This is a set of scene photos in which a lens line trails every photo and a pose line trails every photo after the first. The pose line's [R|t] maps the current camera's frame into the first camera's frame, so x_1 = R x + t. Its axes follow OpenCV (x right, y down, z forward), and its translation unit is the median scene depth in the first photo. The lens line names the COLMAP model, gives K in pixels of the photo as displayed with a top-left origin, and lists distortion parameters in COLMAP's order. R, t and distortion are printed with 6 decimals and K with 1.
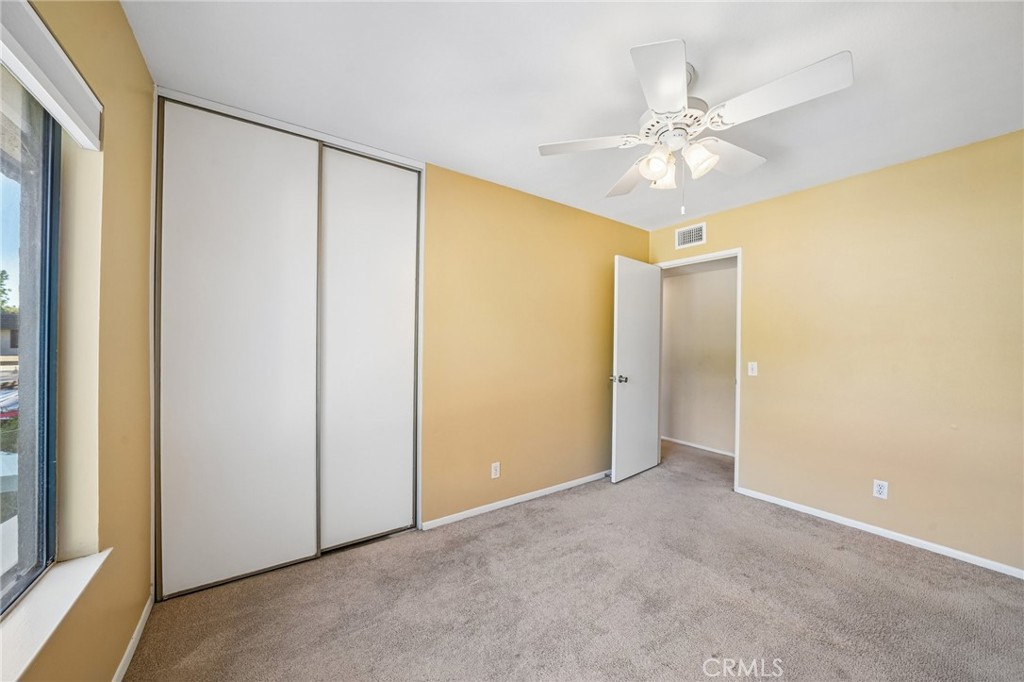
lens RADIAL K [[363.6, 0, 508.5], [0, 363.6, 338.7], [0, 0, 1]] dist [-0.016970, -0.000114]
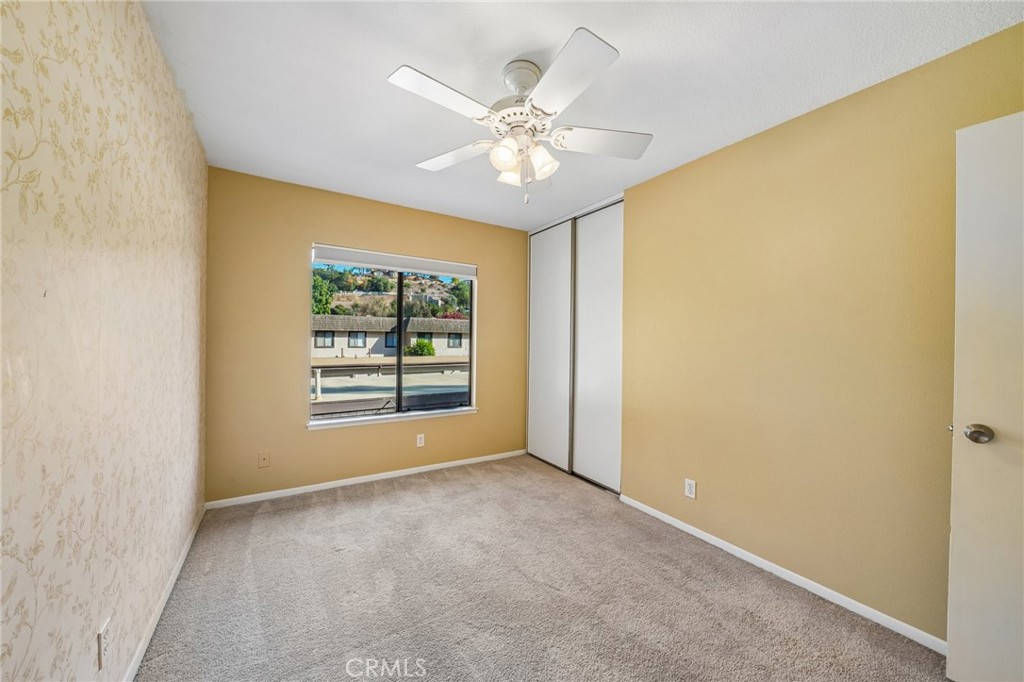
lens RADIAL K [[363.6, 0, 516.5], [0, 363.6, 338.5], [0, 0, 1]] dist [-0.016970, -0.000114]
pose [[-0.034932, -0.023874, -0.999105, 0.973254], [-0.012337, 0.999649, -0.023456, 0.034151], [0.999314, 0.011506, -0.035214, 0.698550]]
